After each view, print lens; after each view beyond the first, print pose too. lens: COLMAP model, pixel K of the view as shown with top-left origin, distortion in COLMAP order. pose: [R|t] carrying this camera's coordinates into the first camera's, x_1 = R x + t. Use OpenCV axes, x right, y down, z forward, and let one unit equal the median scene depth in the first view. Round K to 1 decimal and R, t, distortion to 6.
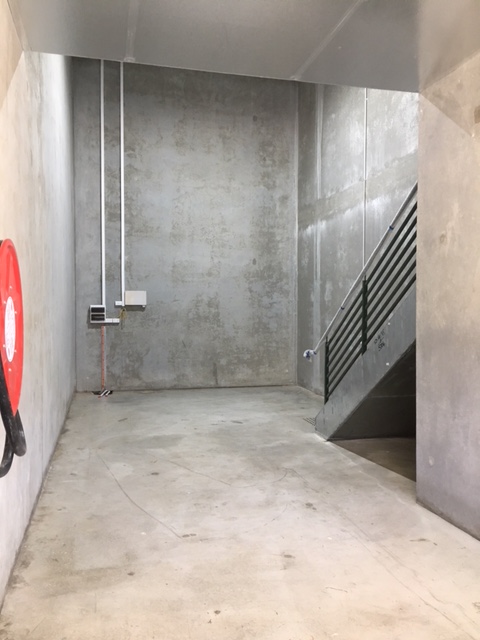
lens RADIAL K [[548.5, 0, 240.0], [0, 548.5, 320.0], [0, 0, 1]] dist [-0.021583, -0.007367]
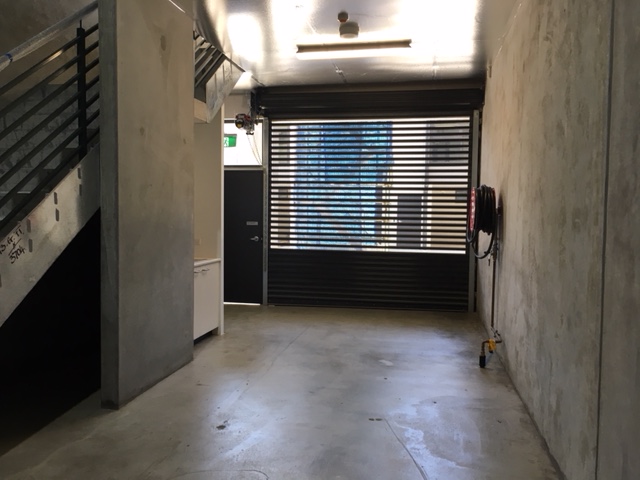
lens RADIAL K [[548.5, 0, 320.0], [0, 548.5, 240.0], [0, 0, 1]] dist [-0.021583, -0.007367]
pose [[-0.908016, -0.036045, 0.417381, -0.148007], [-0.004492, 0.997072, 0.076335, -0.008012], [-0.418911, 0.067438, -0.905520, 0.694836]]
